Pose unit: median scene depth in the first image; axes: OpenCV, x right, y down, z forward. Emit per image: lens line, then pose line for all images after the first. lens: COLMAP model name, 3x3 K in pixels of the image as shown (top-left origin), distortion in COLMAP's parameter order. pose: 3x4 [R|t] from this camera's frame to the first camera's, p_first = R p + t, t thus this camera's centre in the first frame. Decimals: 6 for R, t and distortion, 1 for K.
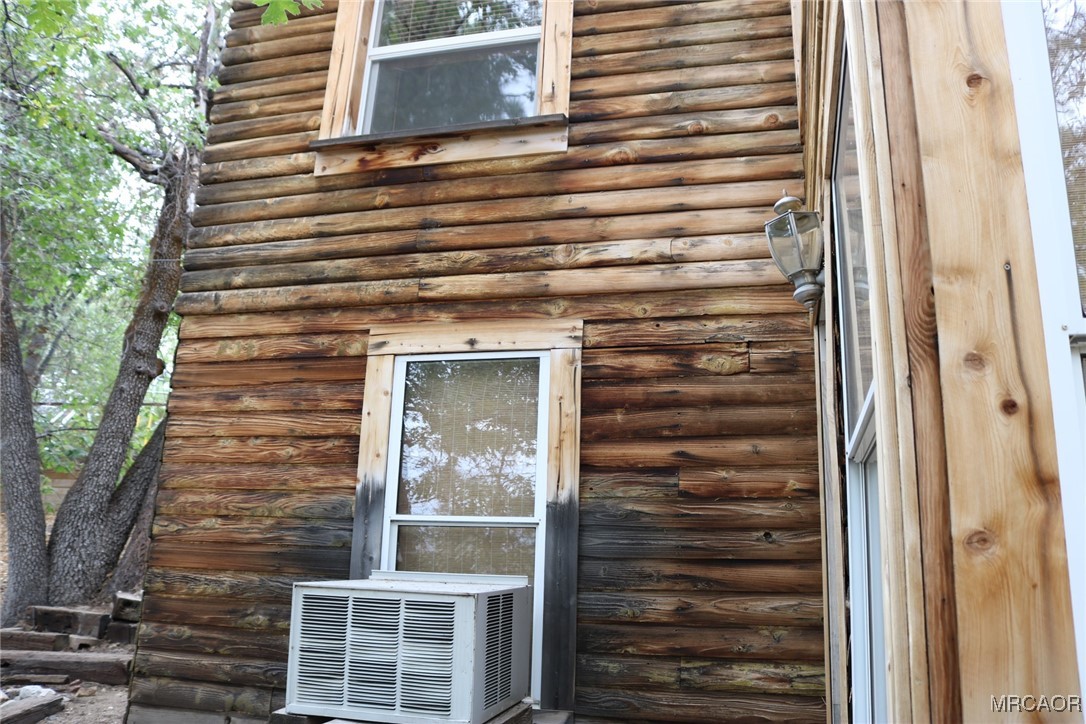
lens RADIAL K [[900.0, 0, 543.0], [0, 900.0, 362.0], [0, 0, 1]] dist [-0.151831, 0.119061]
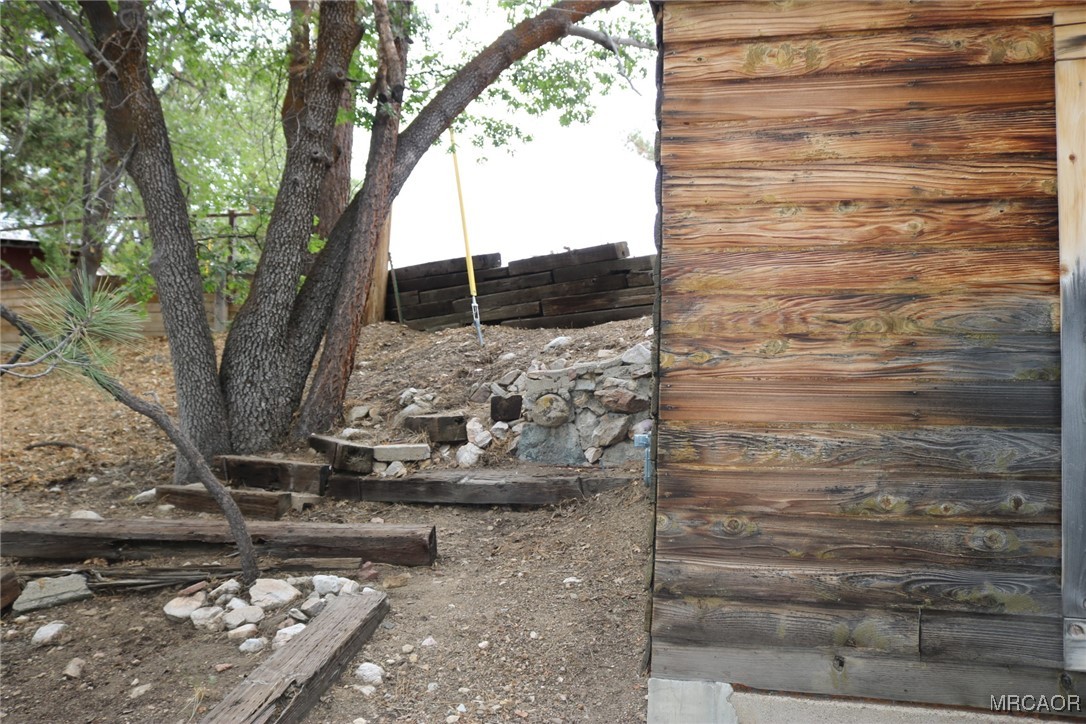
lens RADIAL K [[900.0, 0, 543.0], [0, 900.0, 362.0], [0, 0, 1]] dist [-0.151831, 0.119061]
pose [[0.999869, -0.013274, -0.009282, -0.526565], [0.014875, 0.979321, 0.201764, 0.067607], [0.006411, -0.201876, 0.979390, 0.398165]]
